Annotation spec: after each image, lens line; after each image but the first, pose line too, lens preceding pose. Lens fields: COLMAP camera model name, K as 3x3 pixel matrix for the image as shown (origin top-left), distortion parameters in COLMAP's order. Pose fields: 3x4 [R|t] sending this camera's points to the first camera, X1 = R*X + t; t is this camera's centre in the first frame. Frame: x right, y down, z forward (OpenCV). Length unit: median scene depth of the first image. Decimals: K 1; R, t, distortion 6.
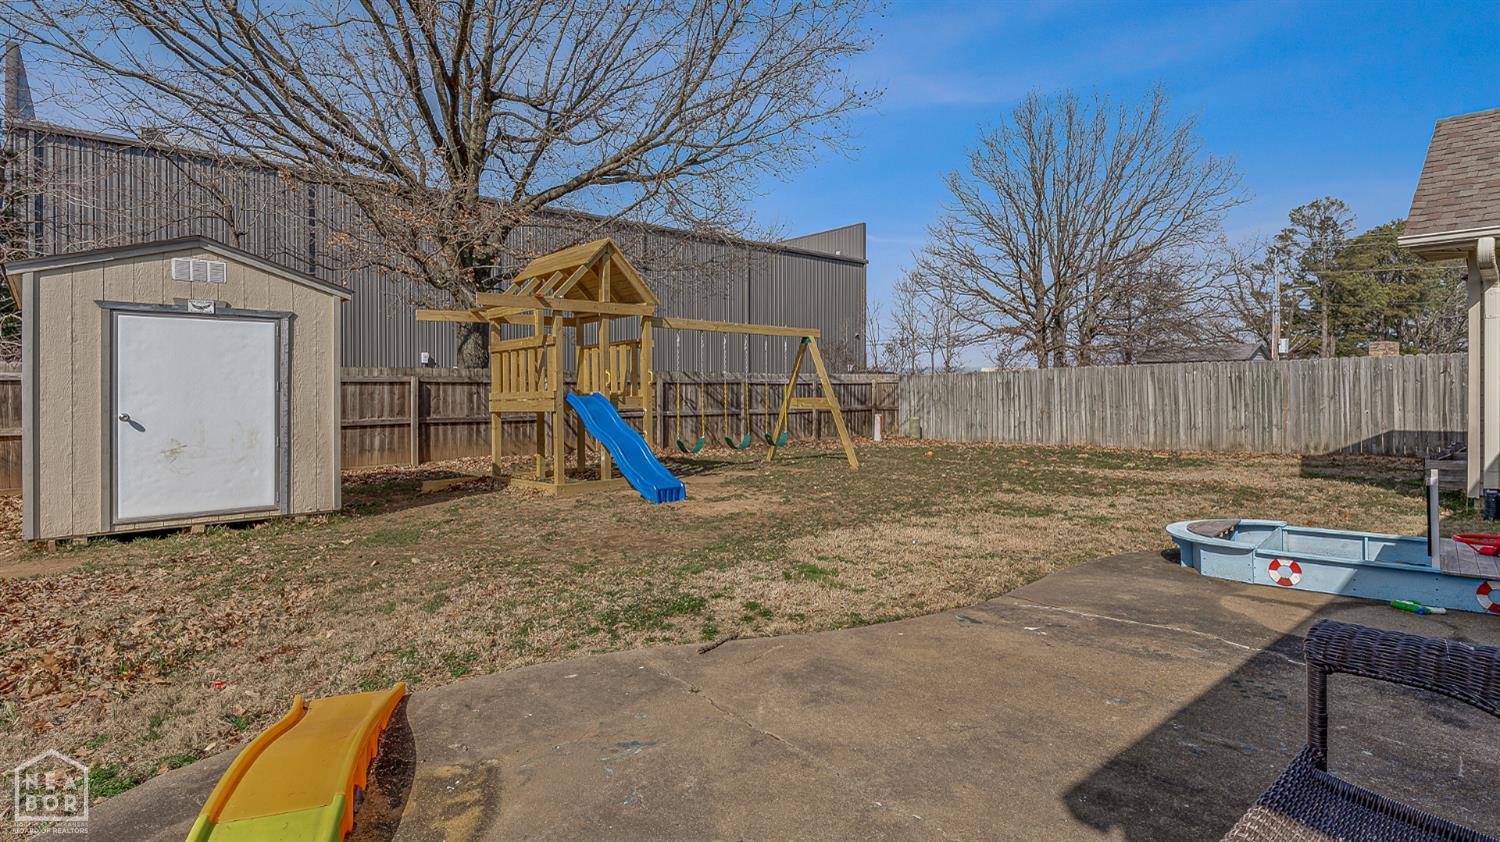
lens RADIAL K [[767.6, 0, 767.1], [0, 767.6, 386.7], [0, 0, 1]] dist [-0.001788, -0.001147]
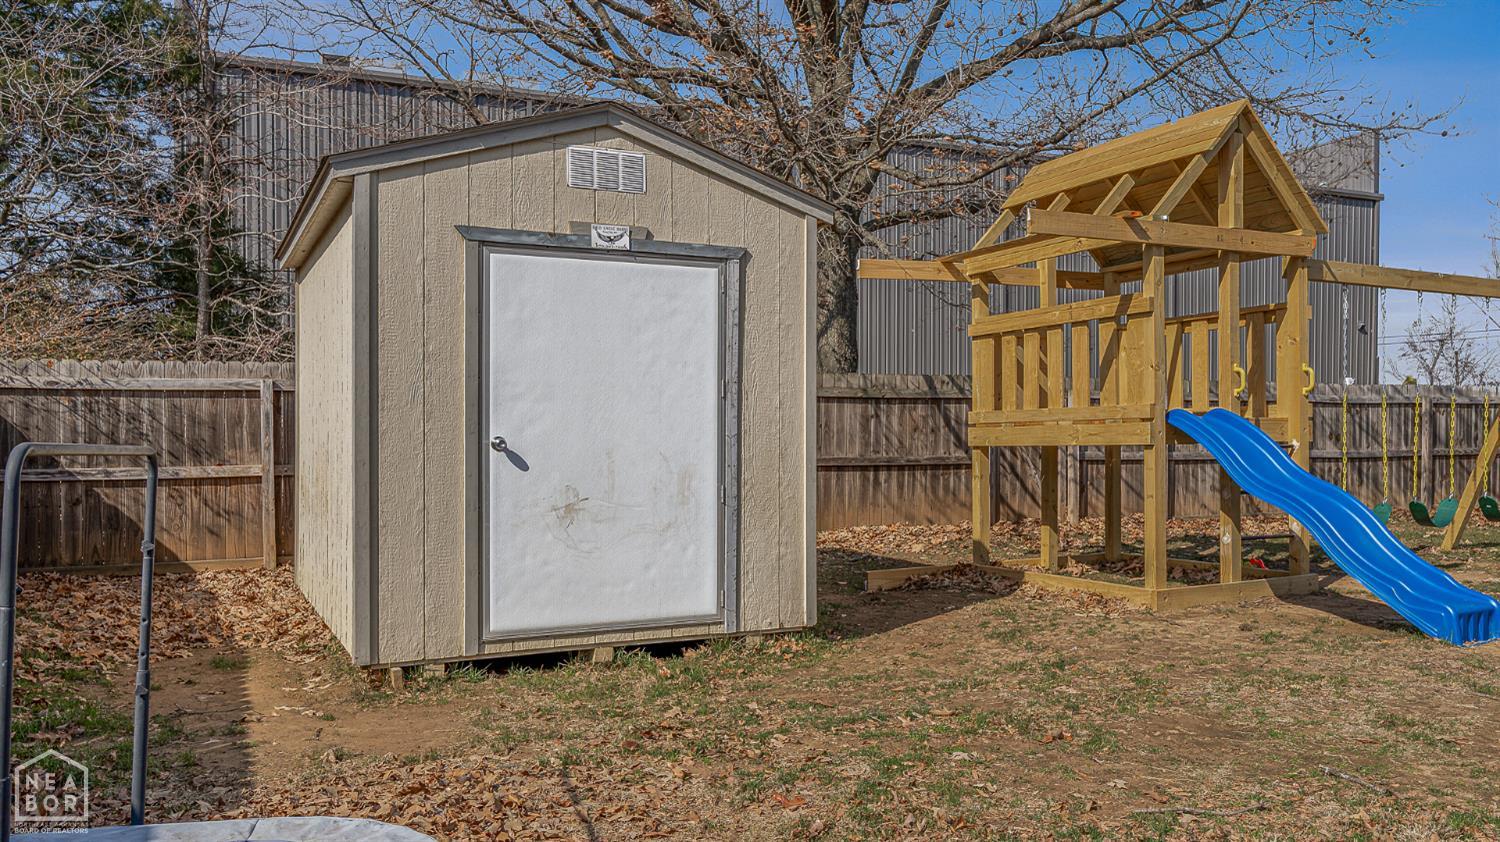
lens RADIAL K [[1143.2, 0, 748.8], [0, 1143.2, 428.6], [0, 0, 1]] dist [-0.000173, 0.000290]
pose [[0.960111, 0.003705, -0.279596, -0.400717], [-0.001928, 0.999976, 0.006630, 0.021468], [0.279614, -0.005827, 0.960095, 0.250391]]
